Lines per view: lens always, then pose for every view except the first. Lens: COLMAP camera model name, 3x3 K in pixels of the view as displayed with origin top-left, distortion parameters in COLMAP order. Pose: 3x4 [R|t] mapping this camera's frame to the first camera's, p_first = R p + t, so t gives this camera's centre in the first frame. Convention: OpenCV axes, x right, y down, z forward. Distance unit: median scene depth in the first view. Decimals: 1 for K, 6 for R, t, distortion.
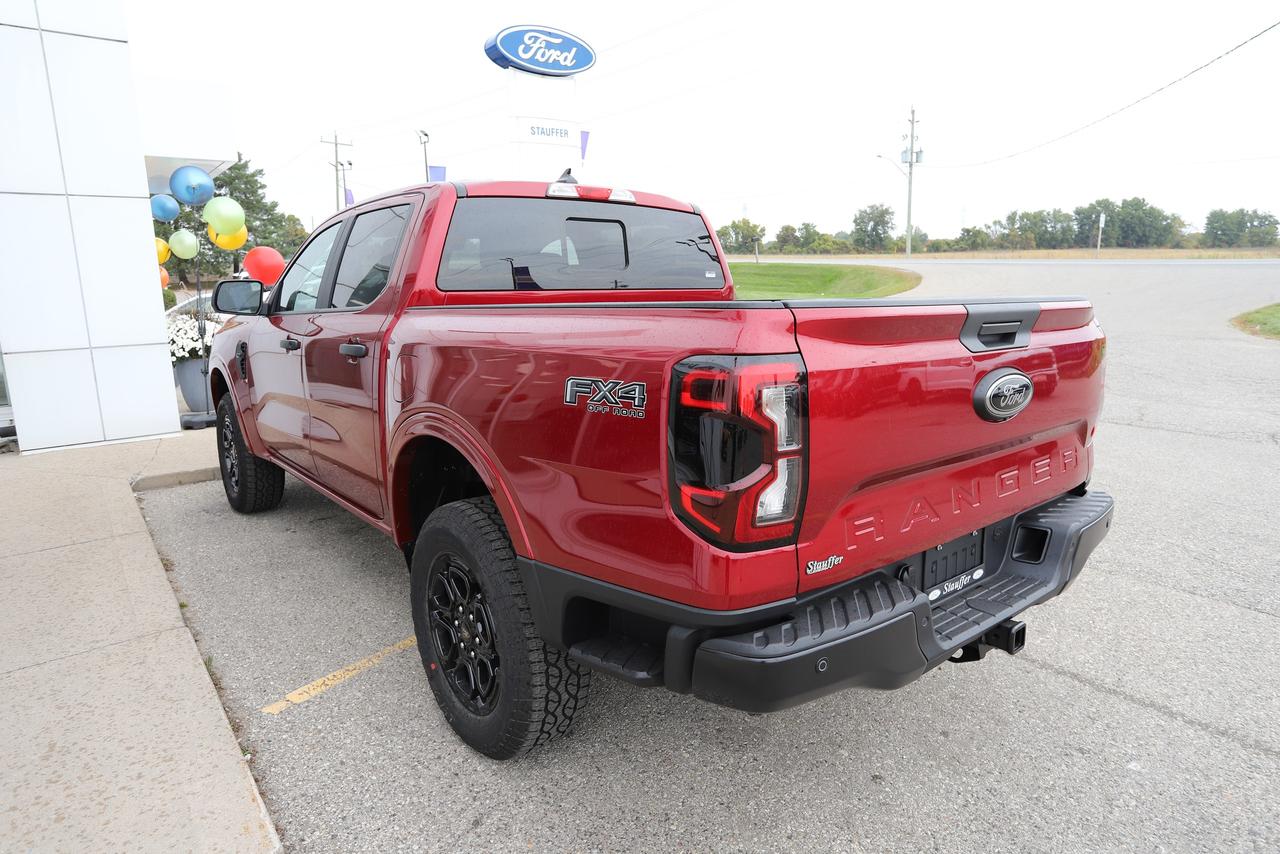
lens RADIAL K [[772.4, 0, 645.7], [0, 772.4, 430.0], [0, 0, 1]] dist [-0.024277, 0.002447]
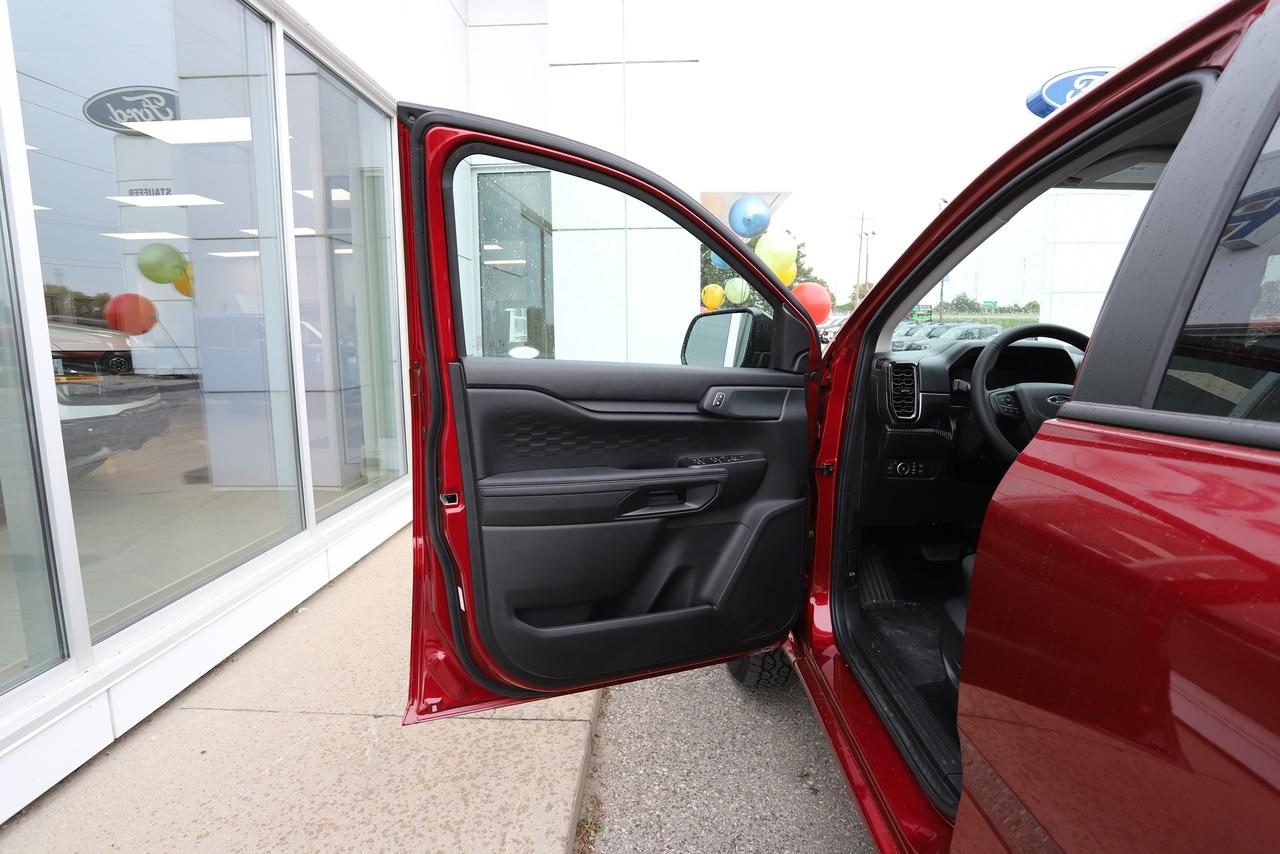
lens RADIAL K [[619.3, 0, 647.0], [0, 619.3, 412.8], [0, 0, 1]] dist [-0.033791, 0.002975]
pose [[0.773126, 0.095057, -0.627089, -0.389892], [-0.131459, 0.991251, -0.011815, -0.122719], [0.620479, 0.091571, 0.778858, 0.735381]]
